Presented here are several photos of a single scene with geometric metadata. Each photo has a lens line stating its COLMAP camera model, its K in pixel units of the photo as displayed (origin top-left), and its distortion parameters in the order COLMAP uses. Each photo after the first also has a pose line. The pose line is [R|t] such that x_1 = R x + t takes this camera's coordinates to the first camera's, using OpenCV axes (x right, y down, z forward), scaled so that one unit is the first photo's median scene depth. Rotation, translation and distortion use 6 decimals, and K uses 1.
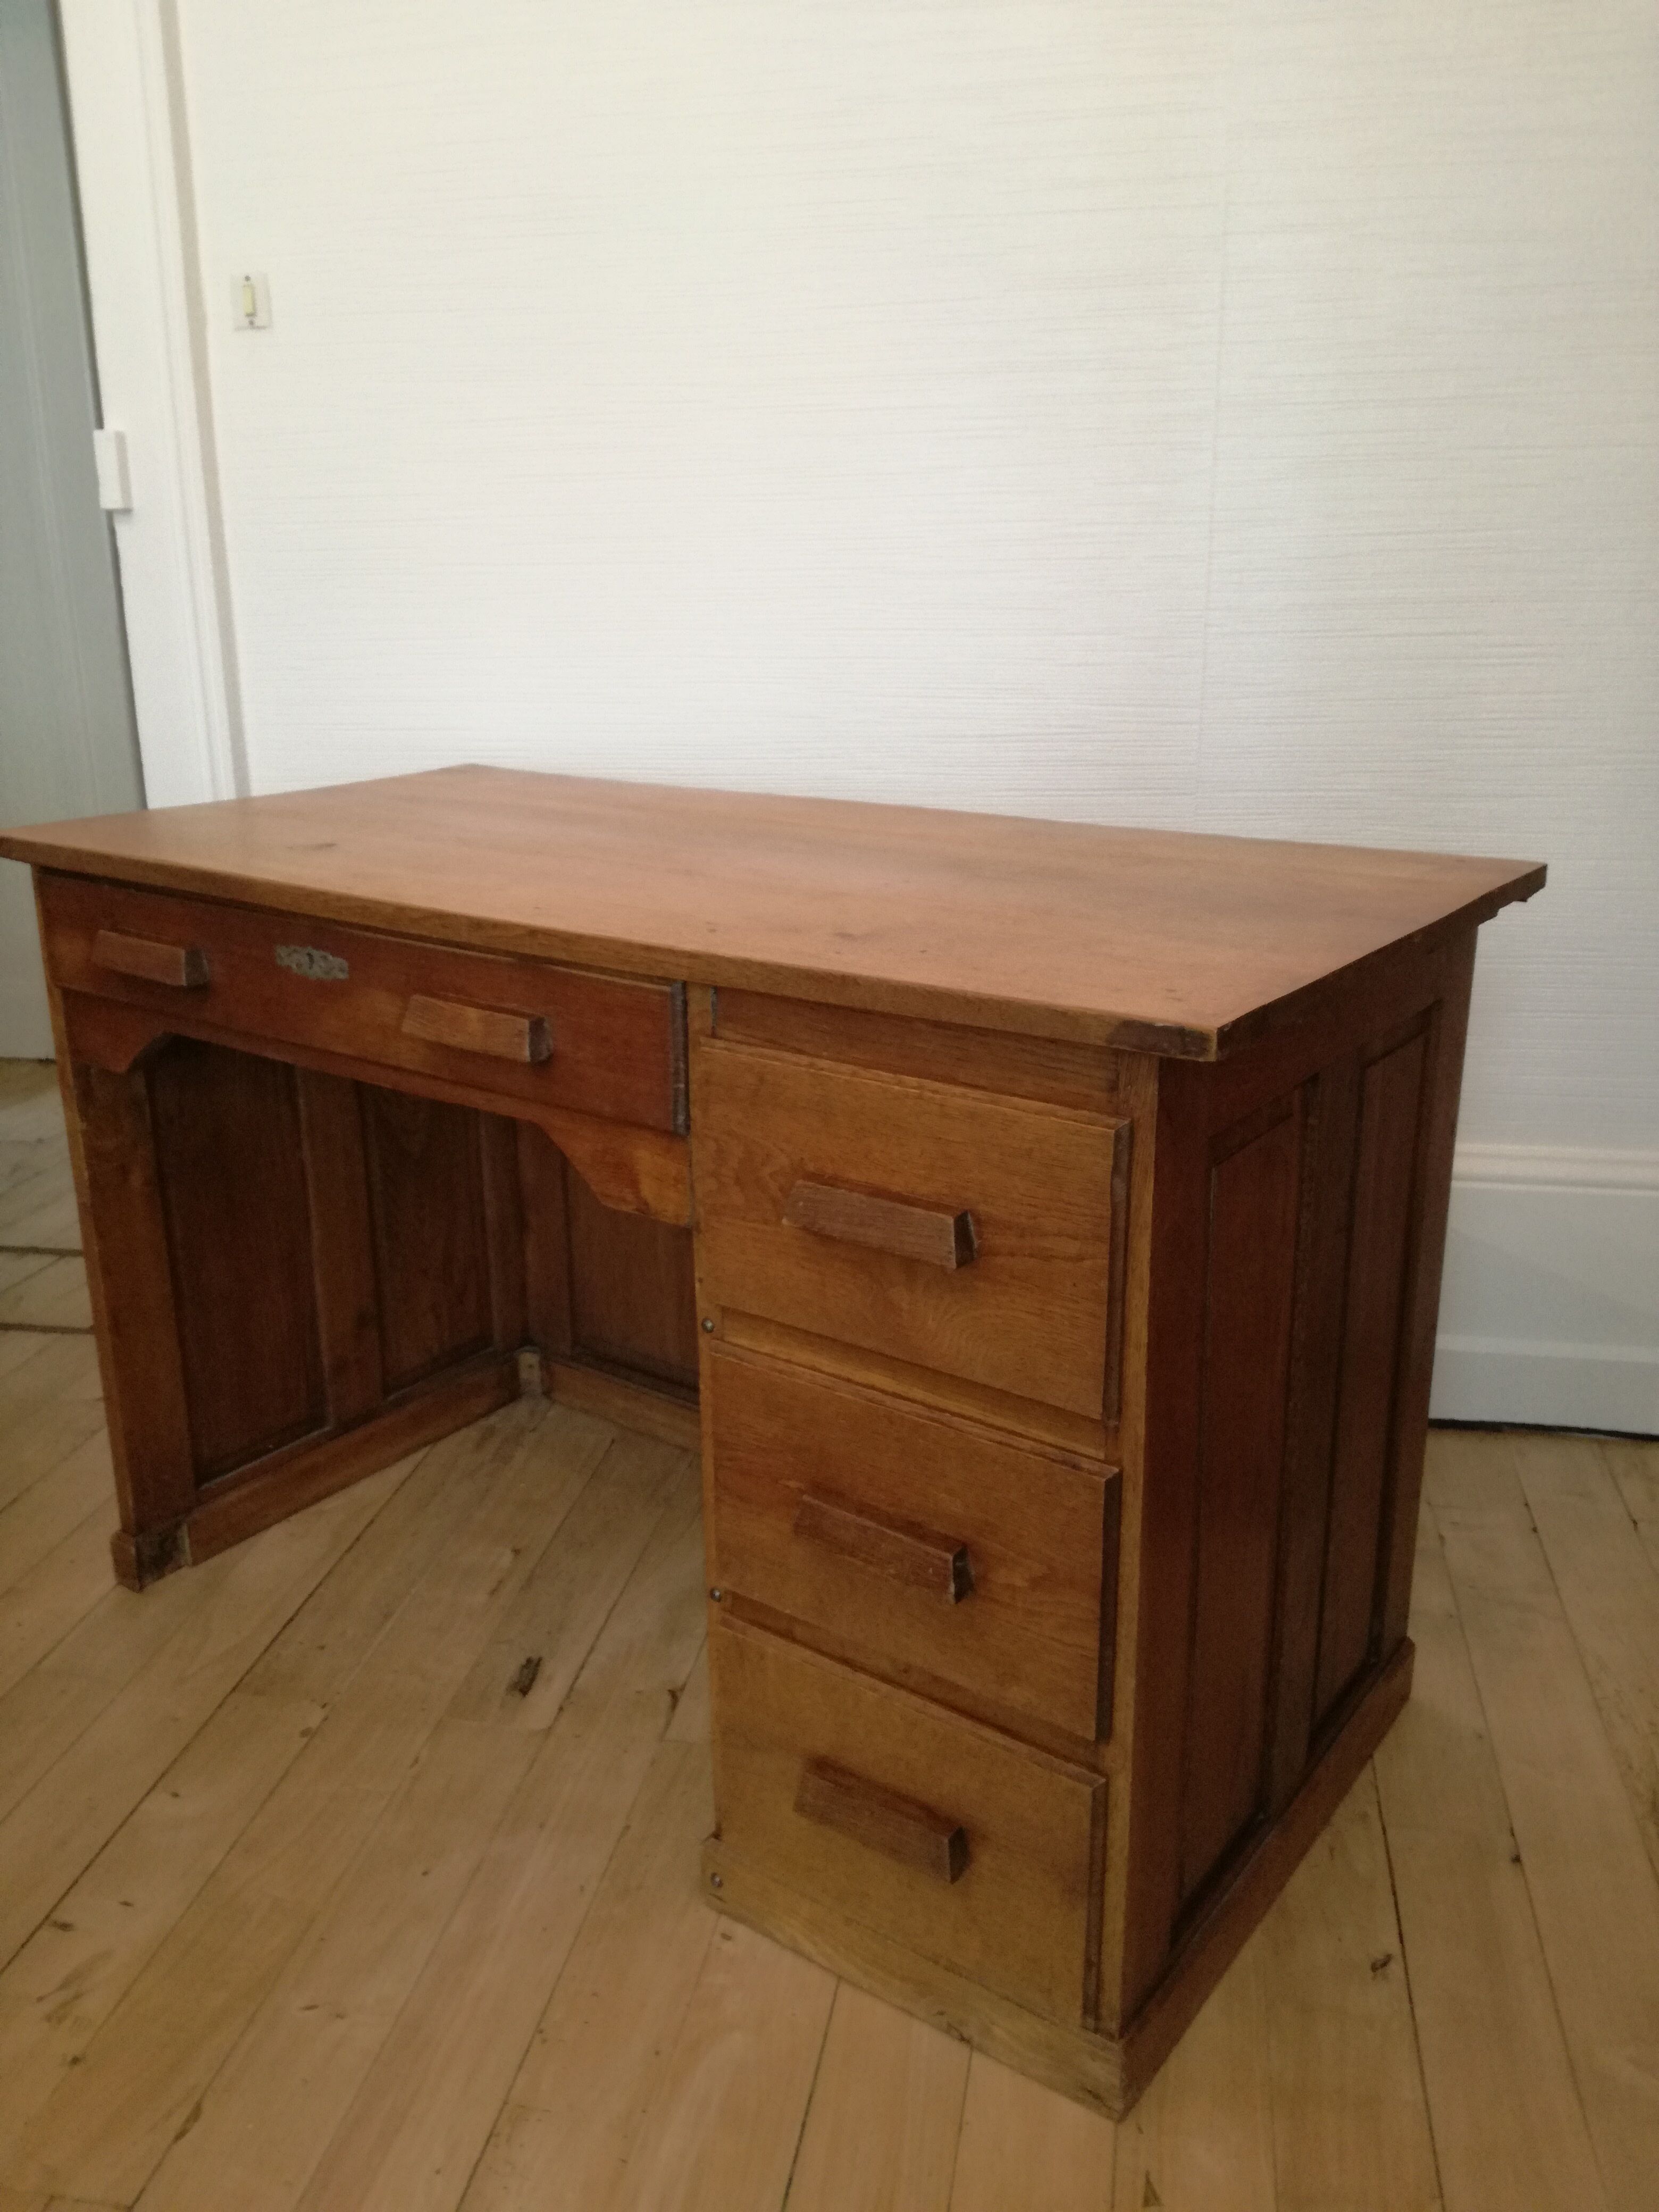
lens RADIAL K [[1801.0, 0, 837.9], [0, 1801.0, 1093.7], [0, 0, 1]] dist [0.069828, -0.129575]
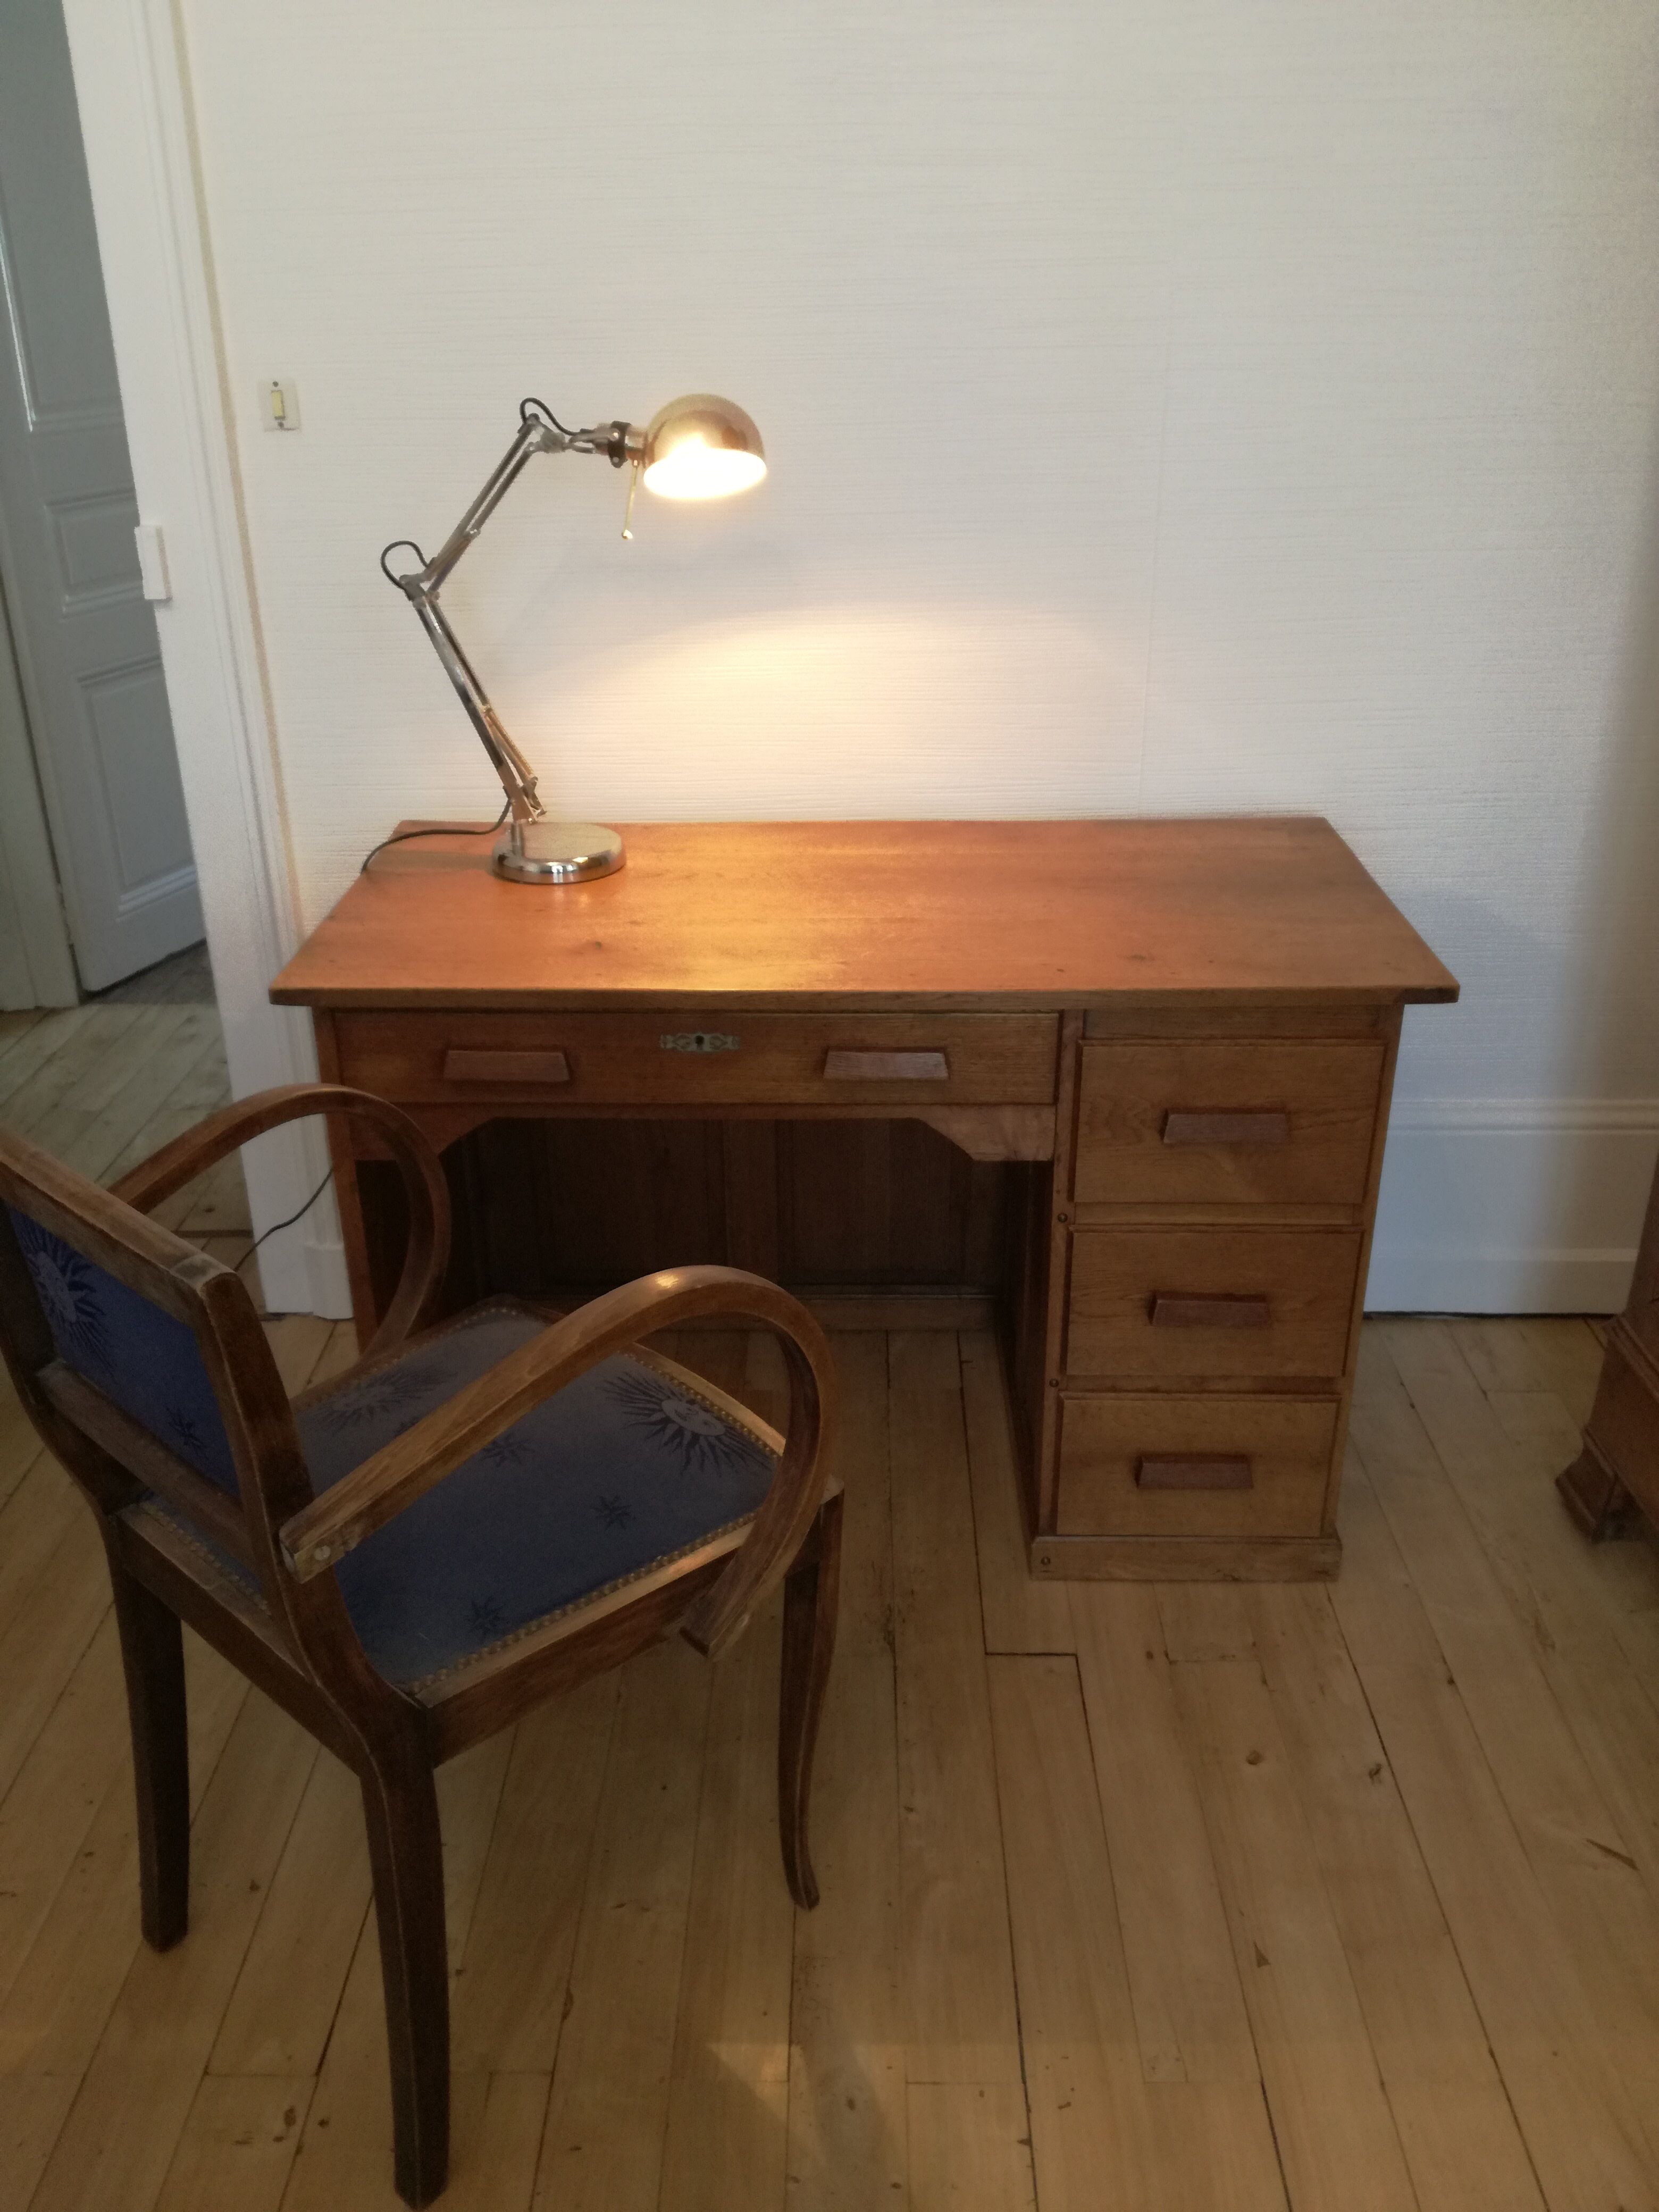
lens RADIAL K [[1801.0, 0, 826.1], [0, 1801.0, 1092.4], [0, 0, 1]] dist [0.069828, -0.129575]
pose [[0.818722, -0.239586, 0.521817, -1.045453], [0.171437, 0.969333, 0.176075, -0.290916], [-0.548000, -0.054698, 0.834688, -0.182444]]
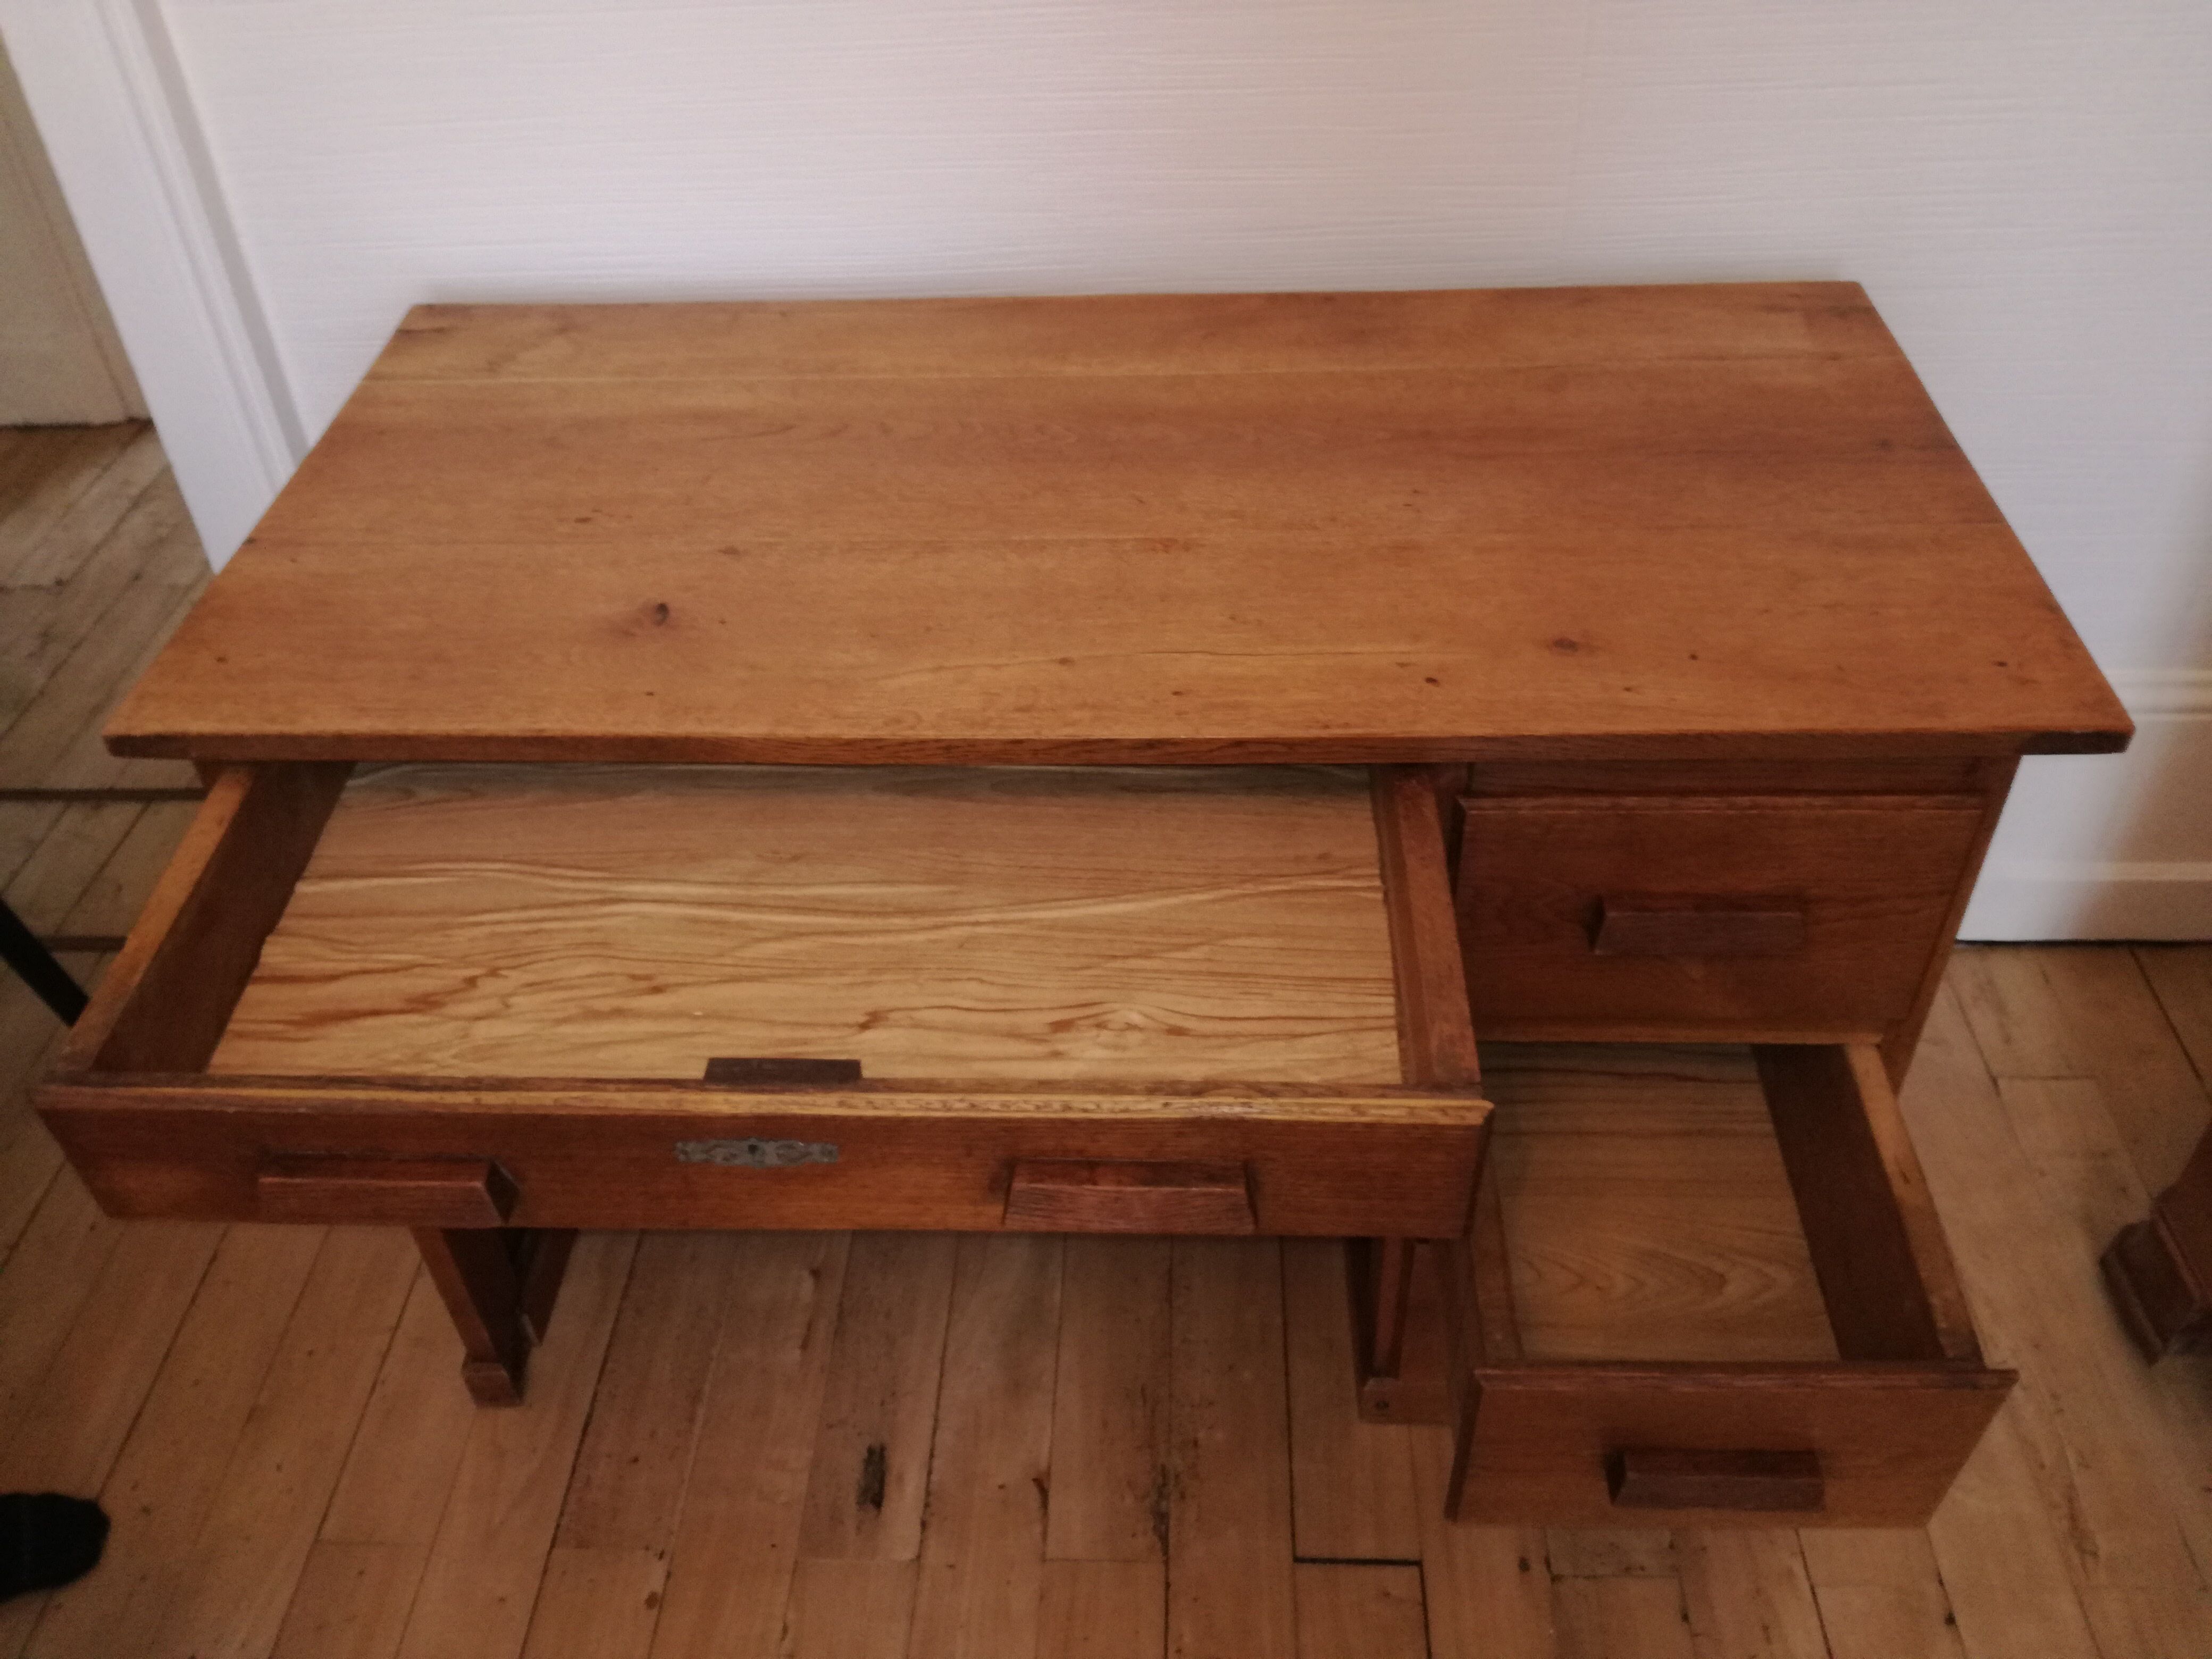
lens RADIAL K [[1801.0, 0, 1102.2], [0, 1801.0, 824.7], [0, 0, 1]] dist [0.069828, -0.129575]
pose [[0.832055, -0.379308, 0.404736, -0.589261], [0.193347, 0.882219, 0.429310, -0.439681], [-0.519906, -0.278955, 0.807392, 0.329007]]
